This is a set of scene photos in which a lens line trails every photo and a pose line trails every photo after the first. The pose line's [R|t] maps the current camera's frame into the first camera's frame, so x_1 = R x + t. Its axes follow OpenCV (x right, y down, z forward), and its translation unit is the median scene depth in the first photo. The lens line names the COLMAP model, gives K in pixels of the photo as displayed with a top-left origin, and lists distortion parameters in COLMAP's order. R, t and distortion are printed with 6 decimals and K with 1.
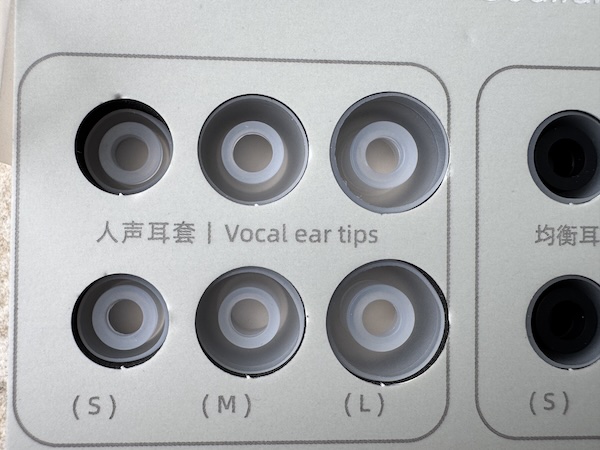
lens RADIAL K [[677.8, 0, 288.9], [0, 677.8, 206.2], [0, 0, 1]] dist [0.003523, 0.000000]
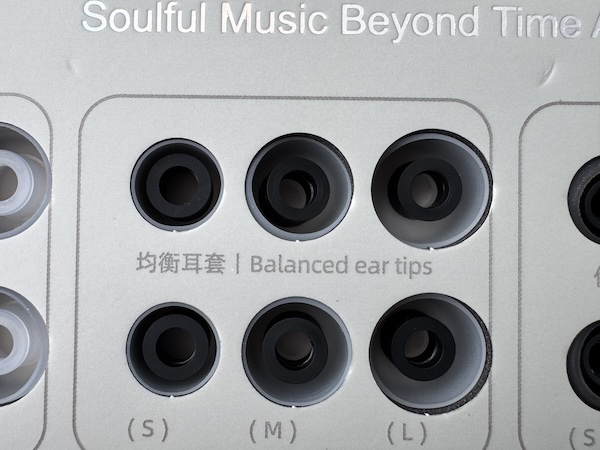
lens RADIAL K [[677.8, 0, 293.3], [0, 677.8, 225.4], [0, 0, 1]] dist [0.003523, 0.000000]
pose [[0.997257, 0.000498, -0.074010, 0.671399], [-0.001254, 0.999948, -0.010160, -0.002379], [0.074001, 0.010225, 0.997206, 0.012604]]
